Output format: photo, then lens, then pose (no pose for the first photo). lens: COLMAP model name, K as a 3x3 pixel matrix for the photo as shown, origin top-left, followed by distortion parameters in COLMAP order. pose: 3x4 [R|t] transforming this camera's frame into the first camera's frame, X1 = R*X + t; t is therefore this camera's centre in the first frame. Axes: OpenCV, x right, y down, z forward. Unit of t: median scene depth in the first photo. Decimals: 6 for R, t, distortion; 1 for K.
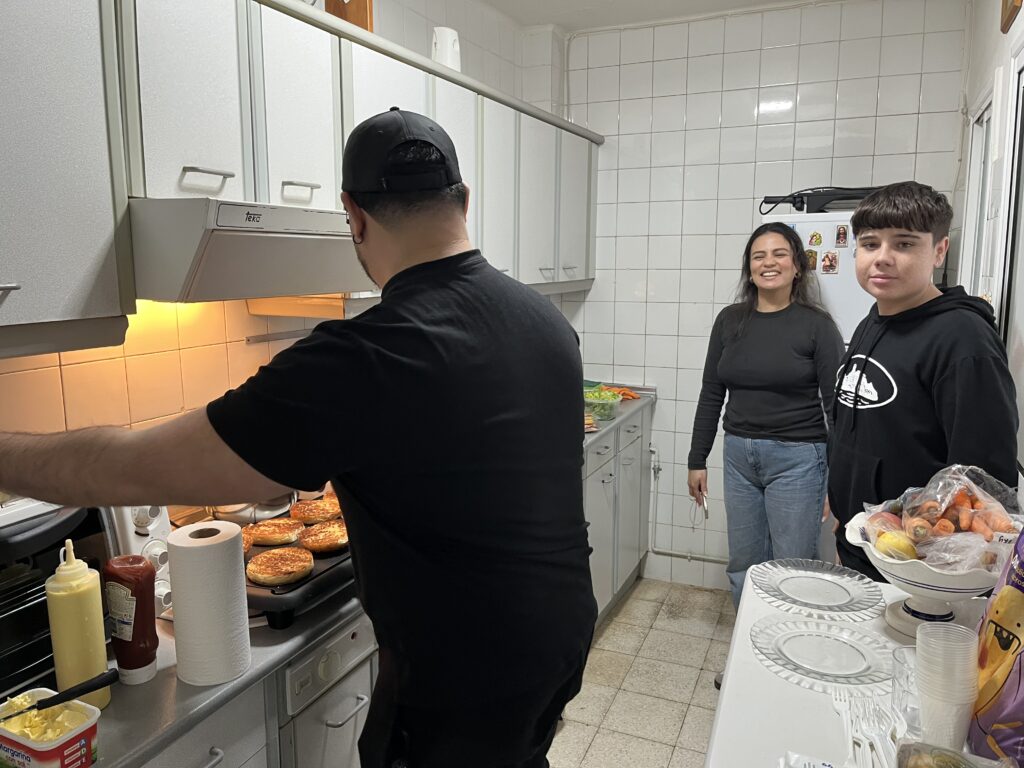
lens RADIAL K [[773.5, 0, 504.7], [0, 773.5, 390.5], [0, 0, 1]] dist [0.080970, -0.122047]
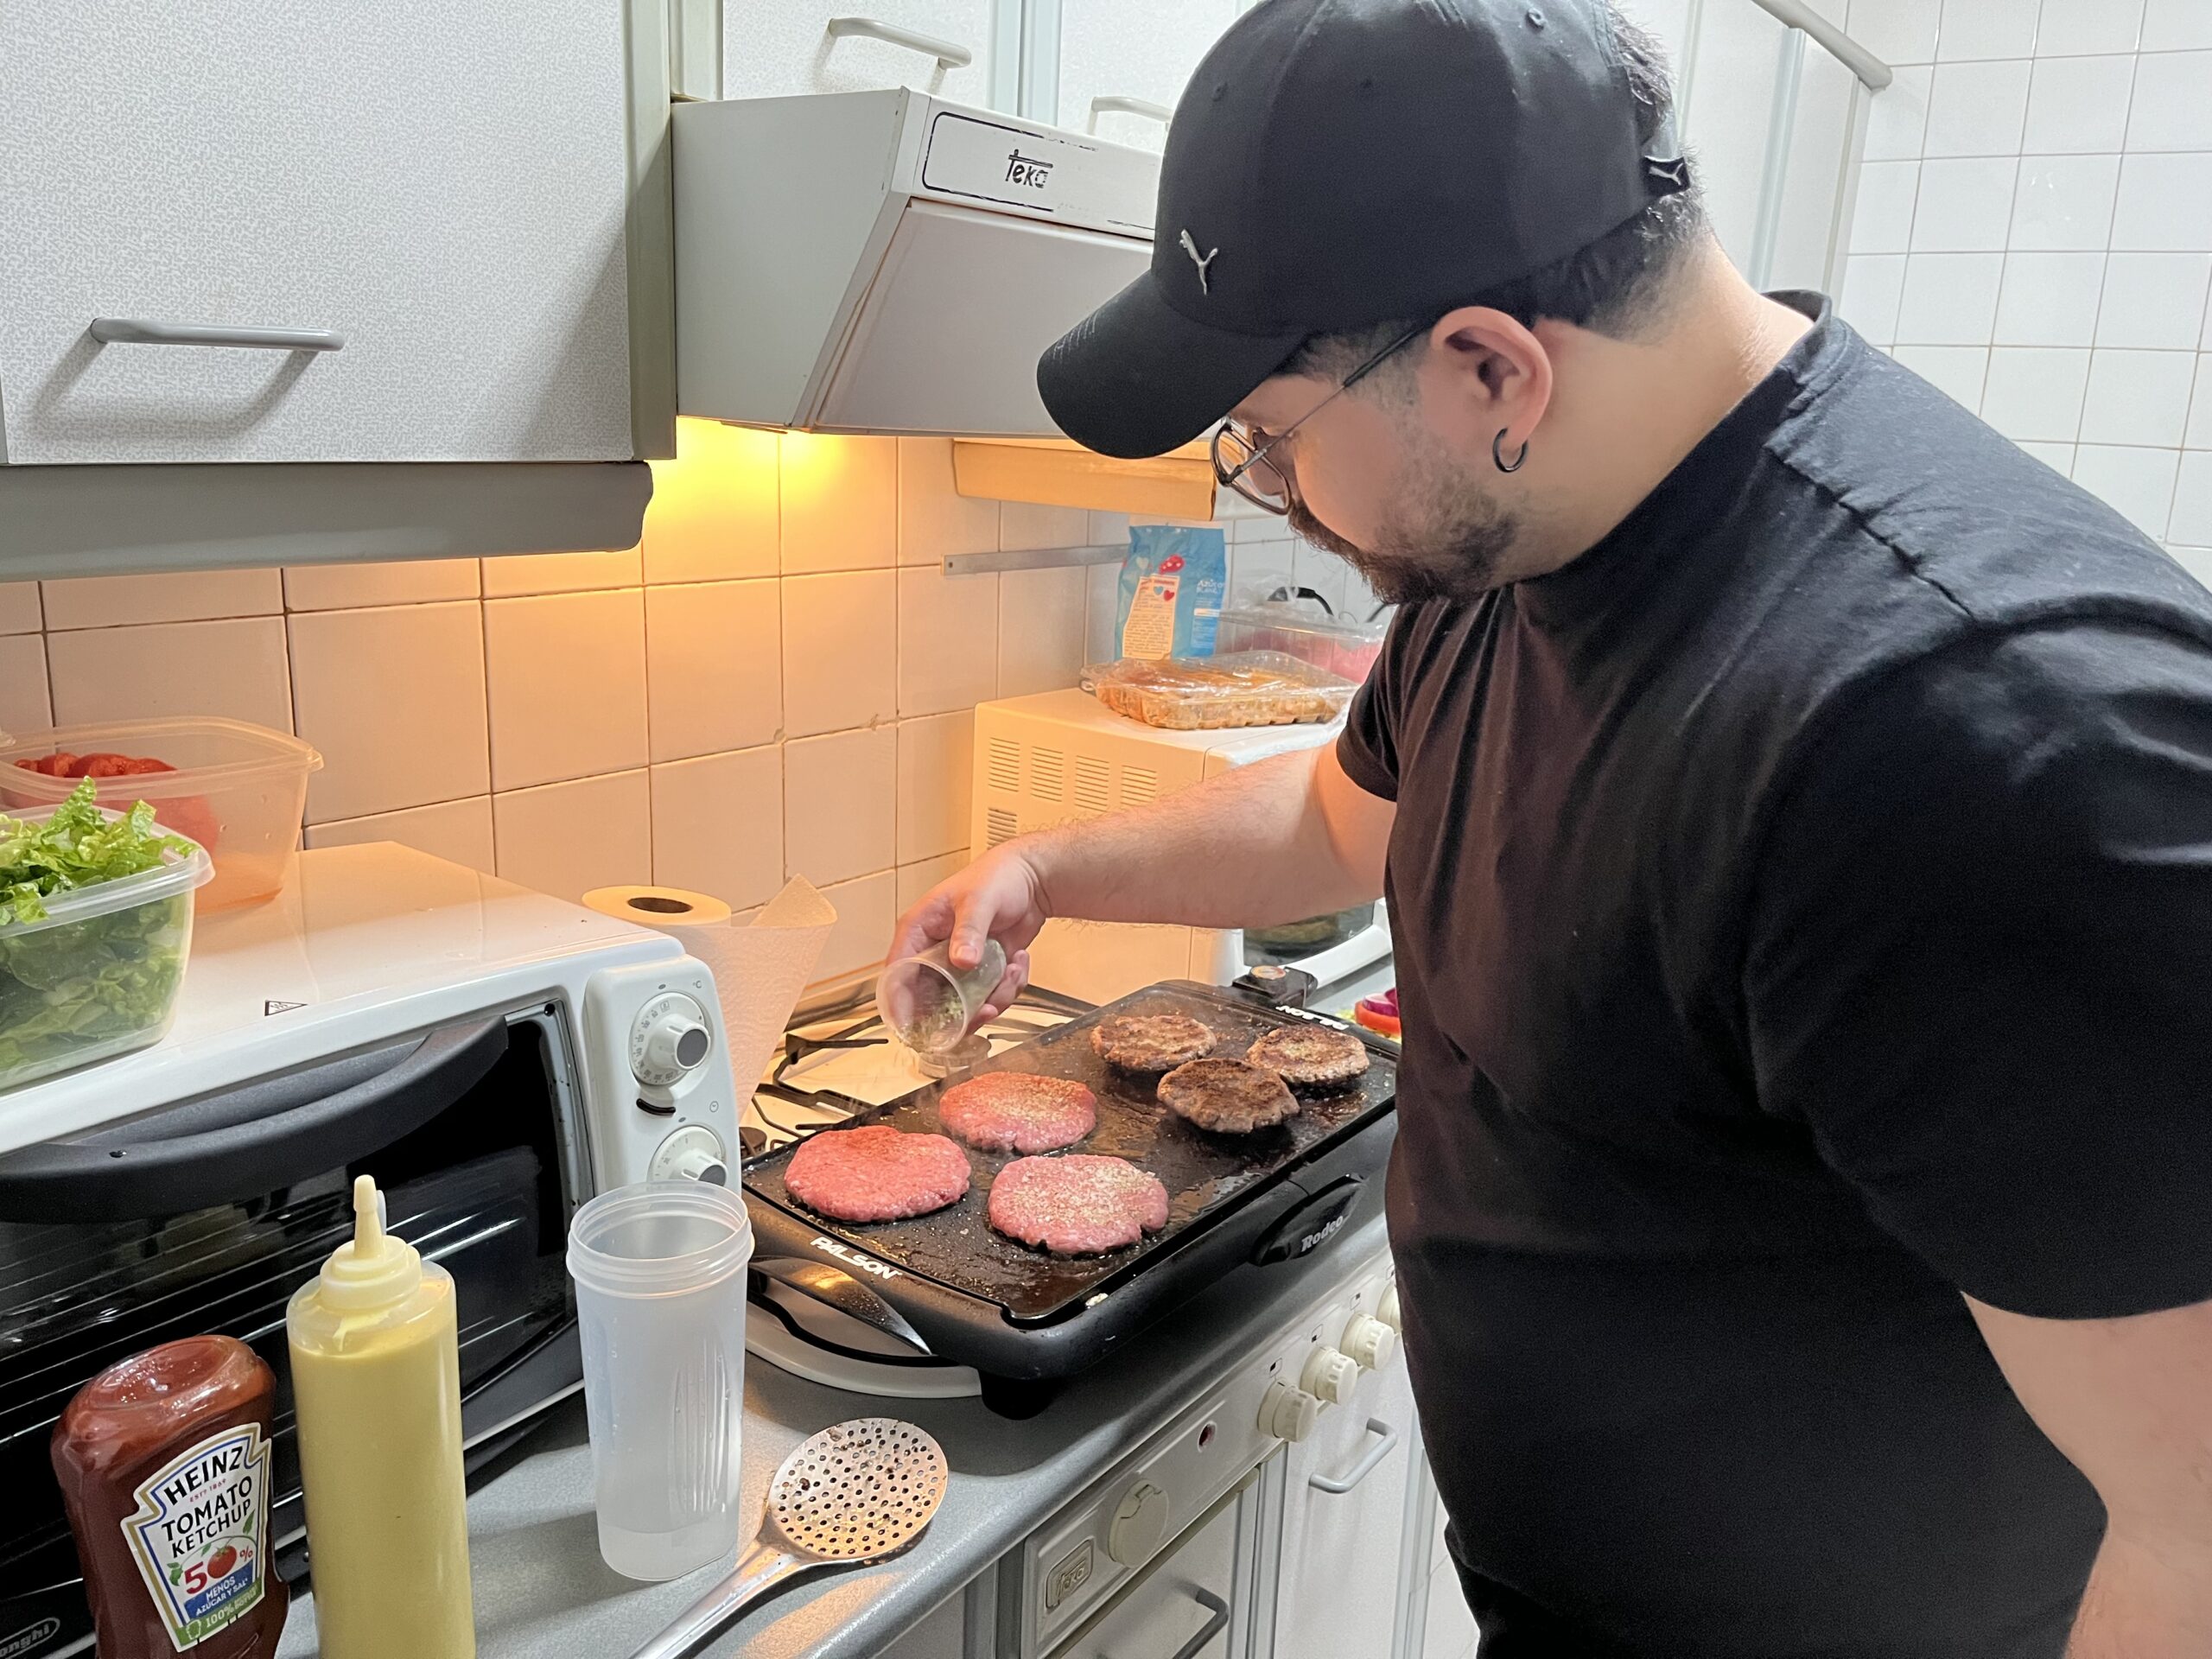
lens RADIAL K [[1694.8, 0, 1094.6], [0, 1694.8, 823.4], [0, 0, 1]] dist [0.202742, -0.462793]
pose [[0.977205, 0.088020, -0.193191, -0.134996], [-0.074591, 0.994334, 0.075734, -0.011294], [0.198763, -0.059598, 0.978234, 0.296479]]
